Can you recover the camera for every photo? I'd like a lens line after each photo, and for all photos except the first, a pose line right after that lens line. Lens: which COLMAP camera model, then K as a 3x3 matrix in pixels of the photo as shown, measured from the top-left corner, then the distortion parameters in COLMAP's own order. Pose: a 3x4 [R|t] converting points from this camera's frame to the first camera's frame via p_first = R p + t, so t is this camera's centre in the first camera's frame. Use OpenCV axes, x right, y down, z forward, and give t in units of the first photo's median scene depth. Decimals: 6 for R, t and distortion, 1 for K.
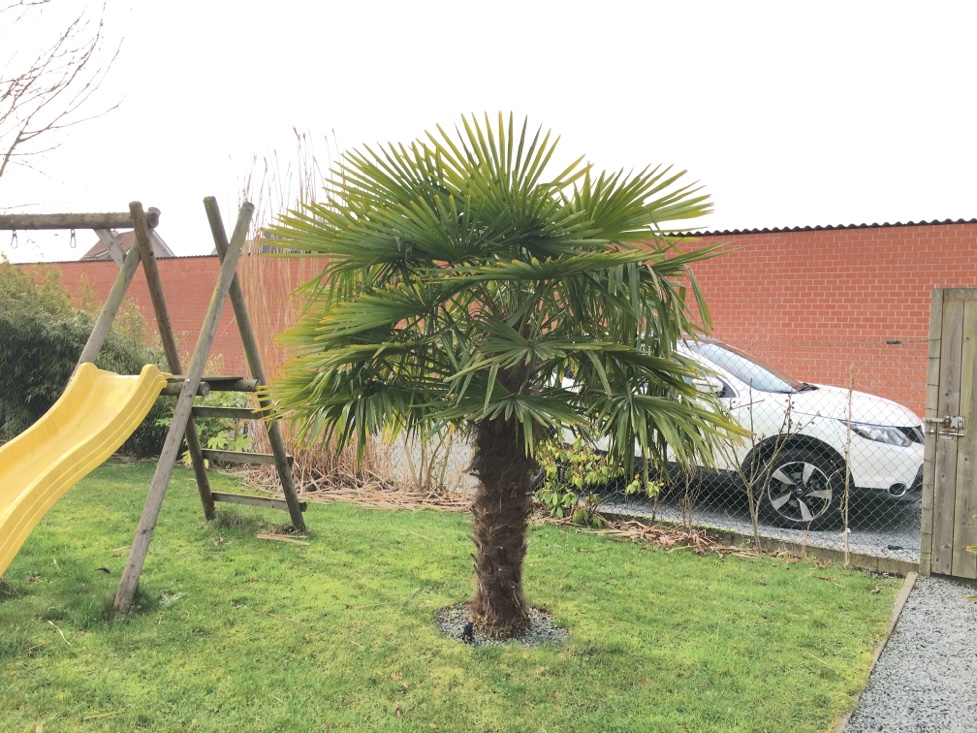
lens RADIAL K [[858.8, 0, 488.5], [0, 858.8, 366.5], [0, 0, 1]] dist [0.008628, -0.000431]
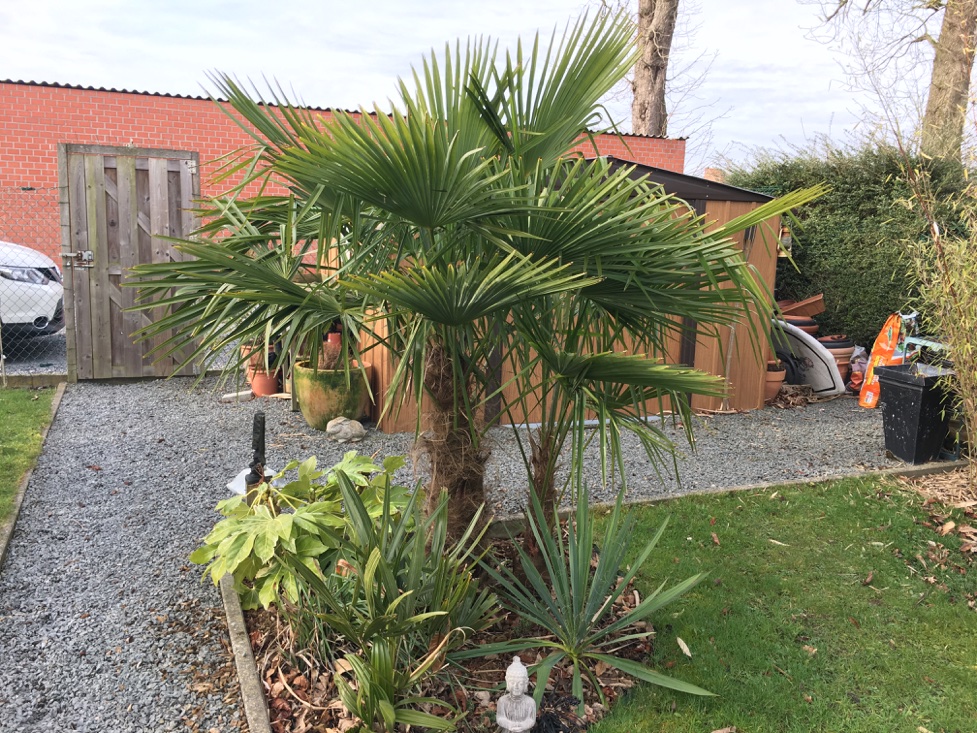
lens RADIAL K [[858.8, 0, 488.5], [0, 858.8, 366.5], [0, 0, 1]] dist [0.008628, -0.000431]
pose [[0.585711, -0.135543, 0.799106, -0.124646], [0.012715, 0.987333, 0.158150, 0.033444], [-0.810420, -0.082470, 0.580015, -0.192160]]
